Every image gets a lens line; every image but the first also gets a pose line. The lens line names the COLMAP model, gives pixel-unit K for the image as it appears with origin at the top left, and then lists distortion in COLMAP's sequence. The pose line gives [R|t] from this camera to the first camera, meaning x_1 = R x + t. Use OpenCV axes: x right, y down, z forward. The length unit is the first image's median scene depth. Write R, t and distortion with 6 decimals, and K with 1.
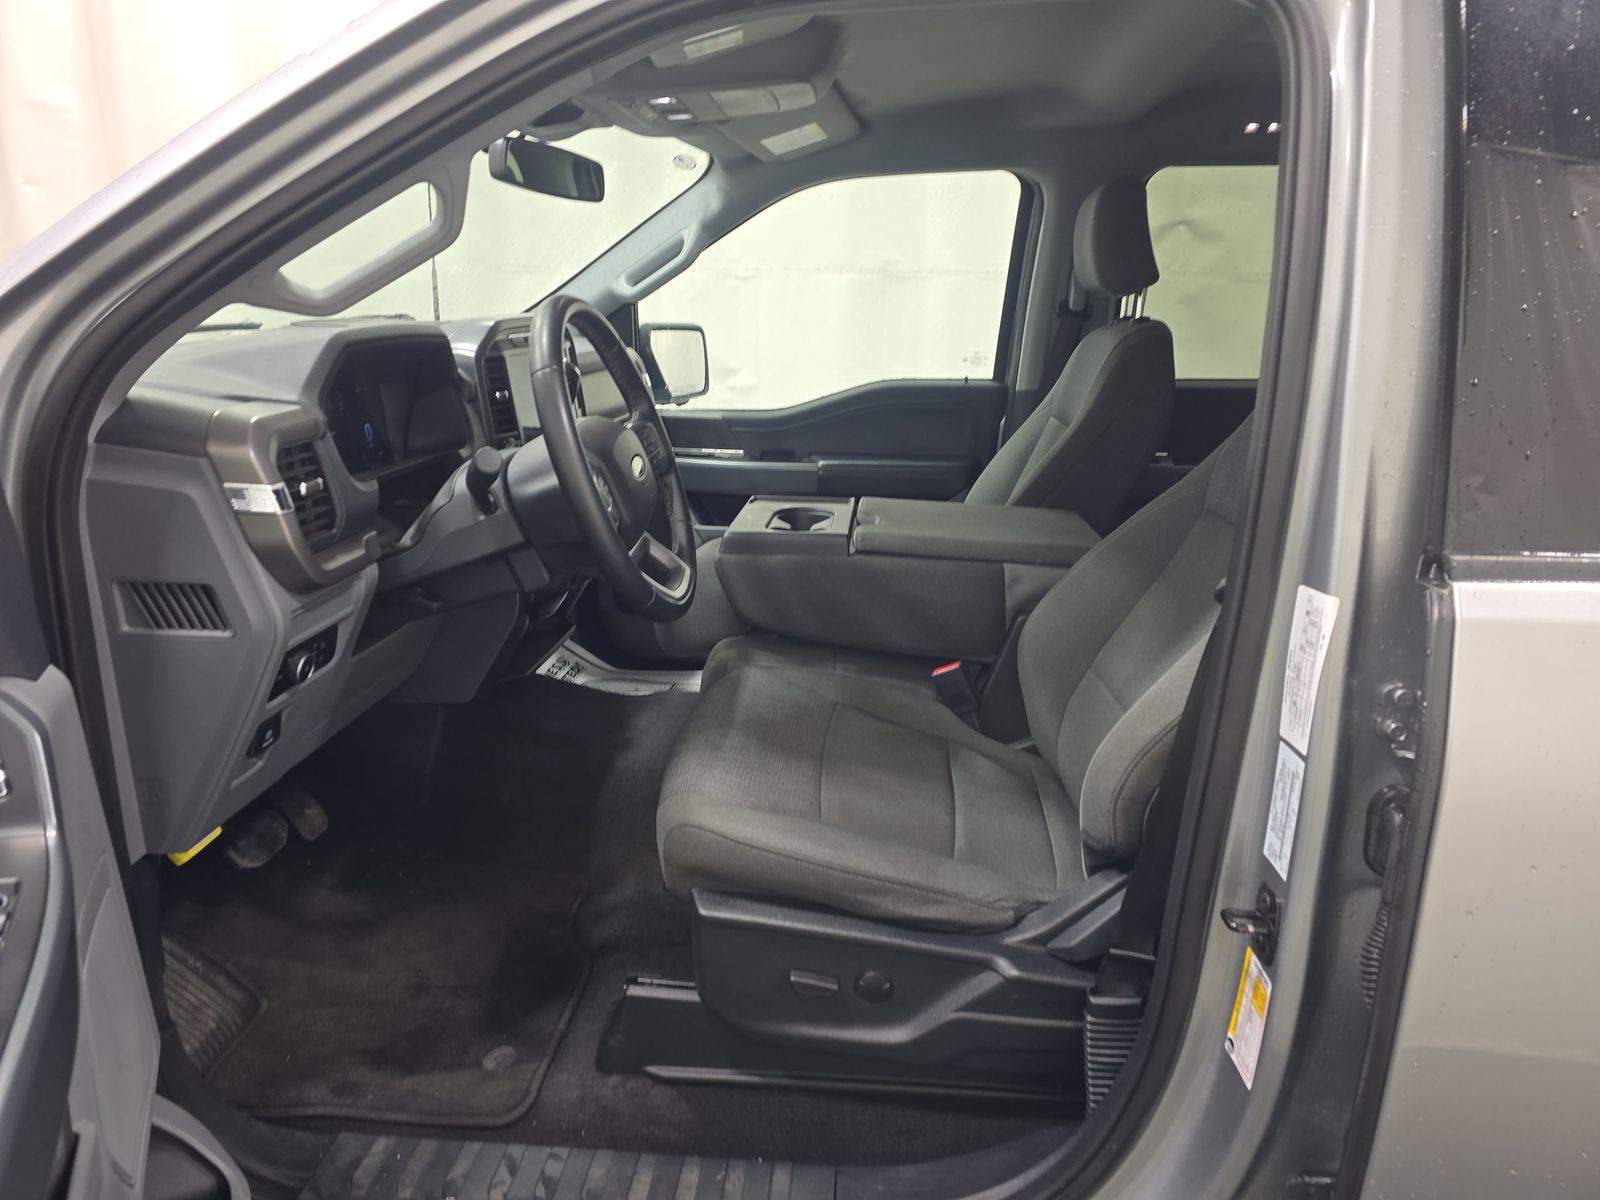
lens RADIAL K [[1075.9, 0, 804.1], [0, 1075.9, 600.6], [0, 0, 1]] dist [0.053579, -0.038624]
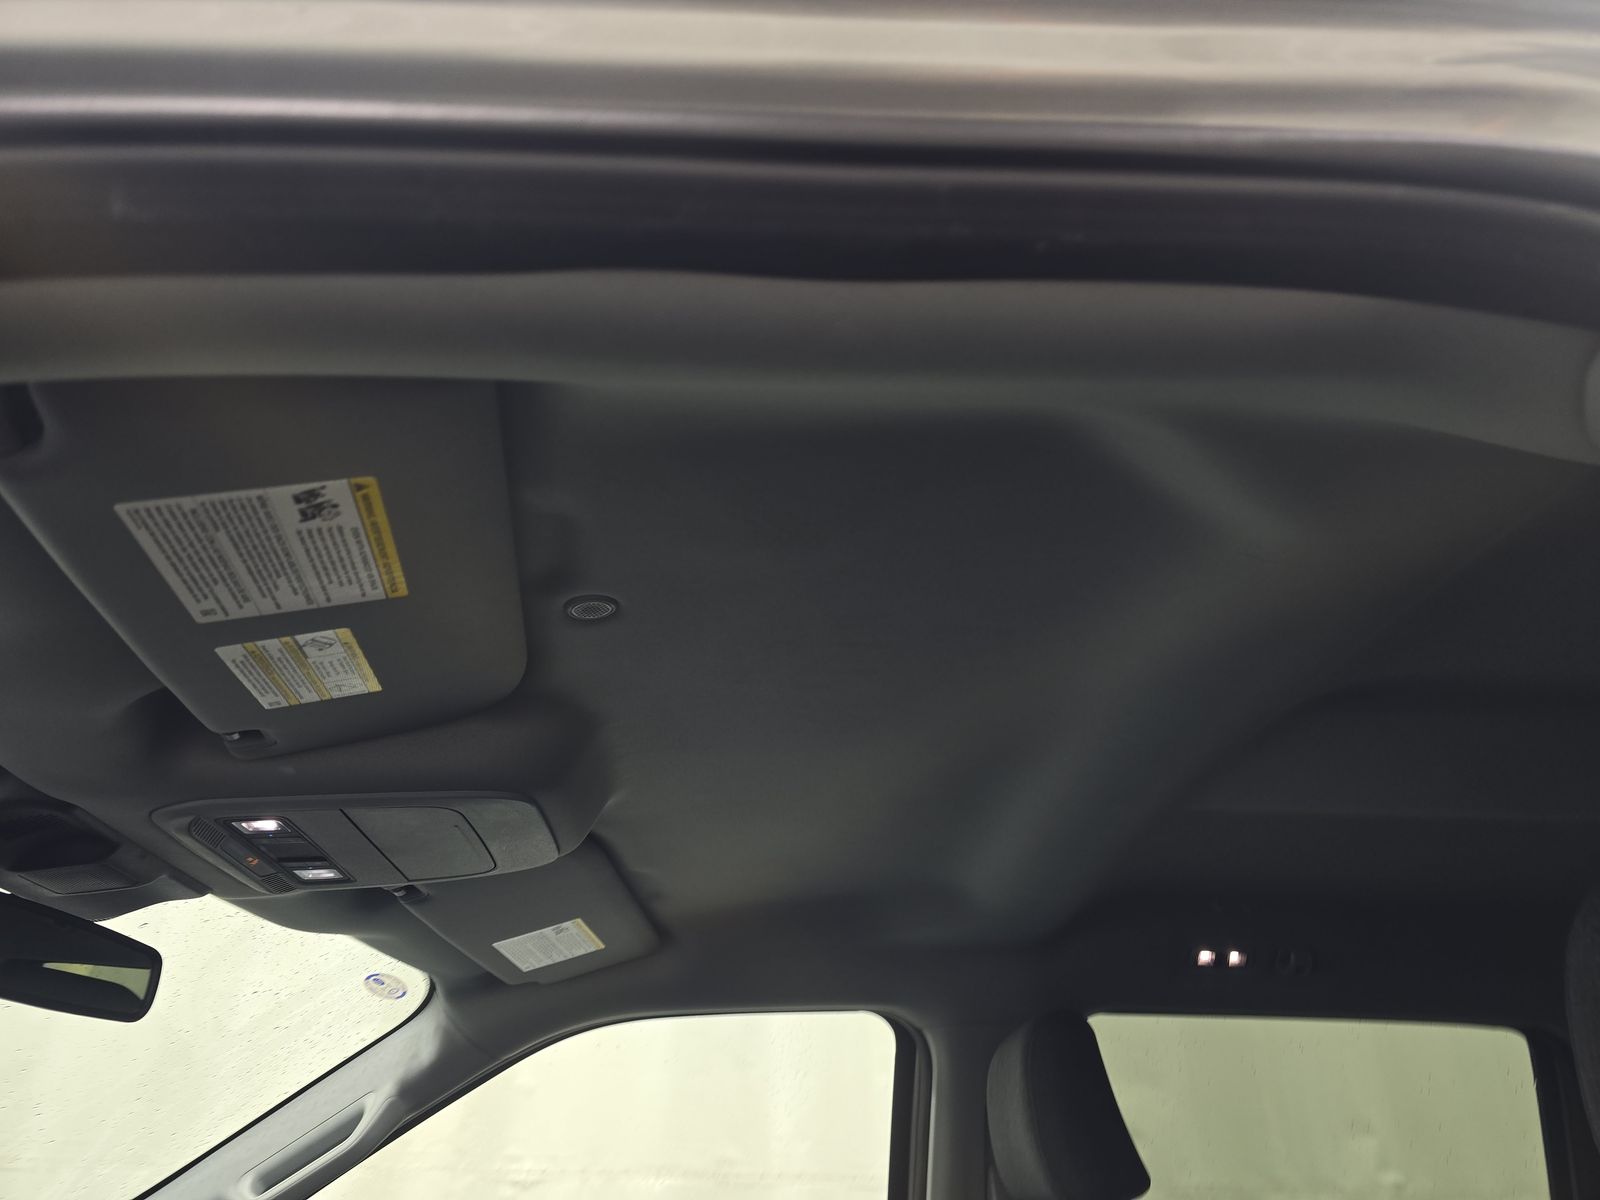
lens RADIAL K [[1075.9, 0, 799.0], [0, 1075.9, 604.4], [0, 0, 1]] dist [0.053579, -0.038624]
pose [[0.992888, 0.060196, 0.102714, 0.056430], [0.029783, 0.709734, -0.703839, -0.100382], [-0.115268, 0.701893, 0.702894, 0.355319]]
